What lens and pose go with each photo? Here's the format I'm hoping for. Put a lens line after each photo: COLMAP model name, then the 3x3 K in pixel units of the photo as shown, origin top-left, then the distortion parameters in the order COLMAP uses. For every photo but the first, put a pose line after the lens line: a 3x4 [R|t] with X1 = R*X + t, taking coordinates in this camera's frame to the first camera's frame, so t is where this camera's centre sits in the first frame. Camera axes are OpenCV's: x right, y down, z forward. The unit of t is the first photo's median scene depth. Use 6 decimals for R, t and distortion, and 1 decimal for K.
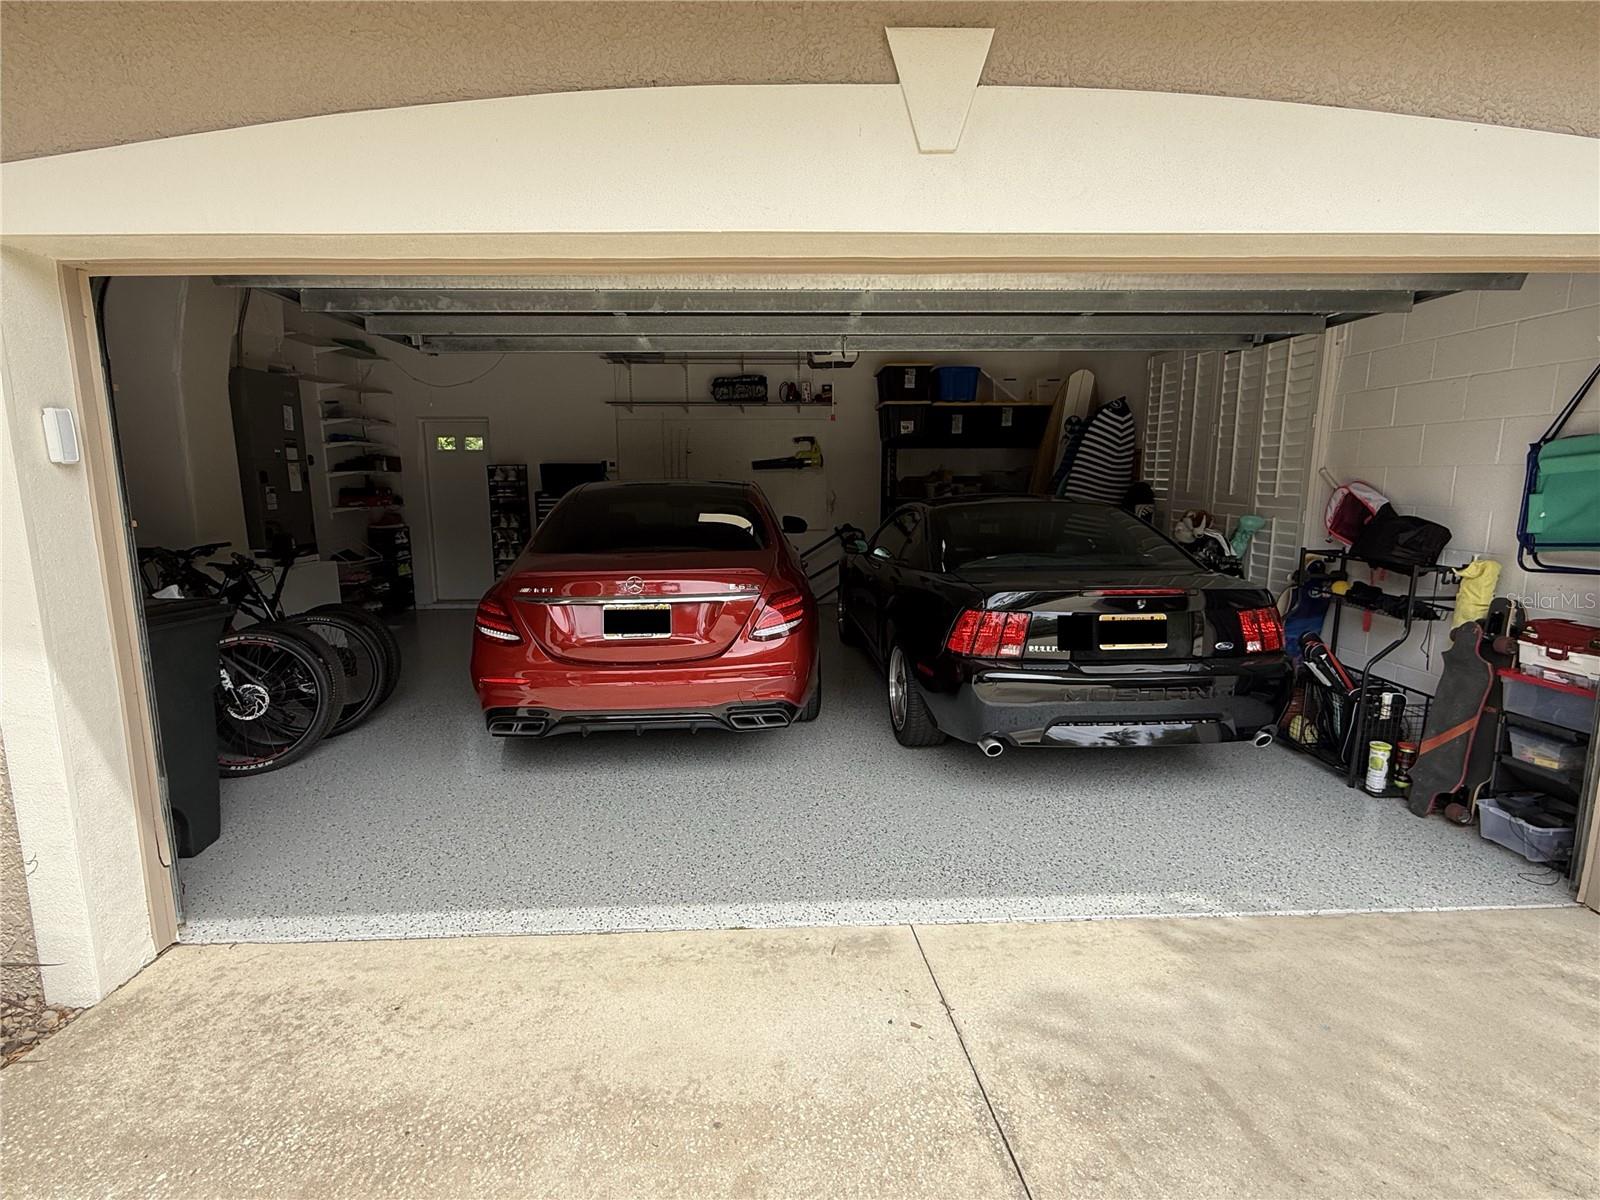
lens RADIAL K [[771.8, 0, 787.3], [0, 771.8, 598.3], [0, 0, 1]] dist [0.001711, -0.000874]
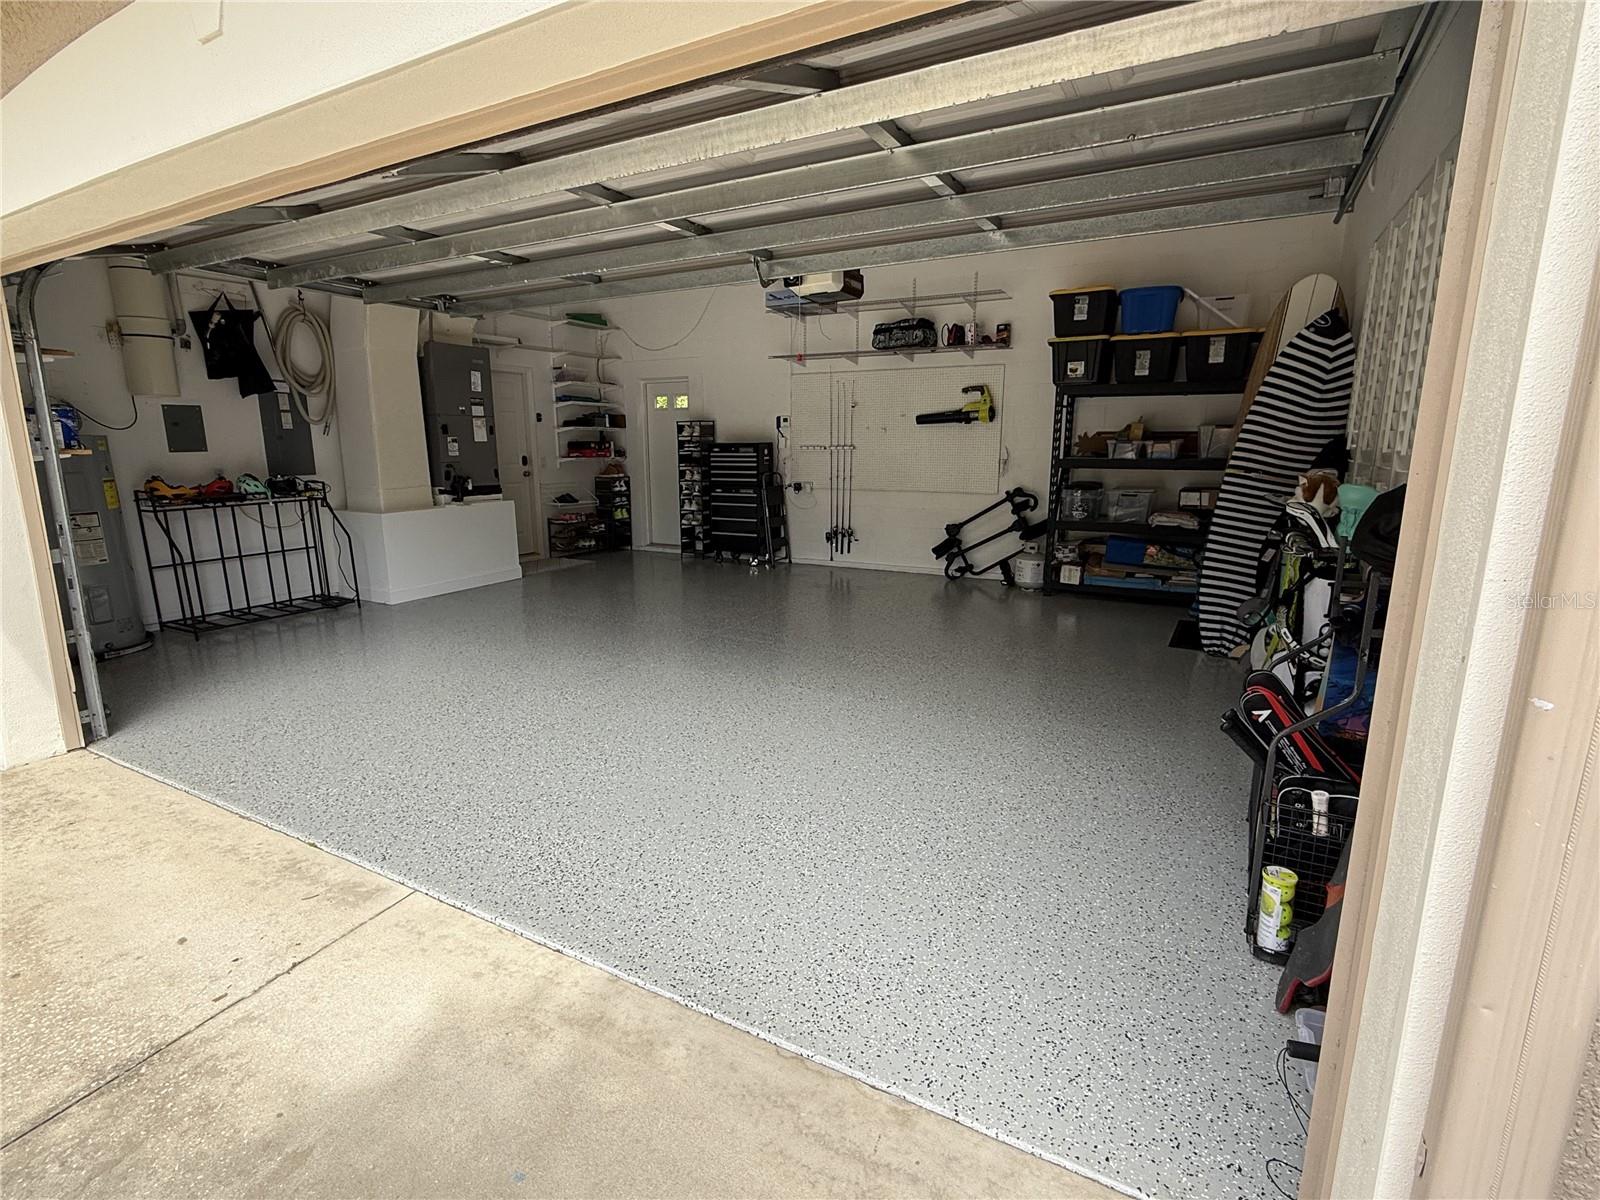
lens RADIAL K [[771.8, 0, 794.3], [0, 771.8, 603.4], [0, 0, 1]] dist [0.001711, -0.000874]
pose [[0.856519, 0.110687, -0.504106, 0.331123], [-0.084682, 0.993635, 0.074292, -0.012177], [0.509120, -0.020944, 0.860440, 0.142540]]
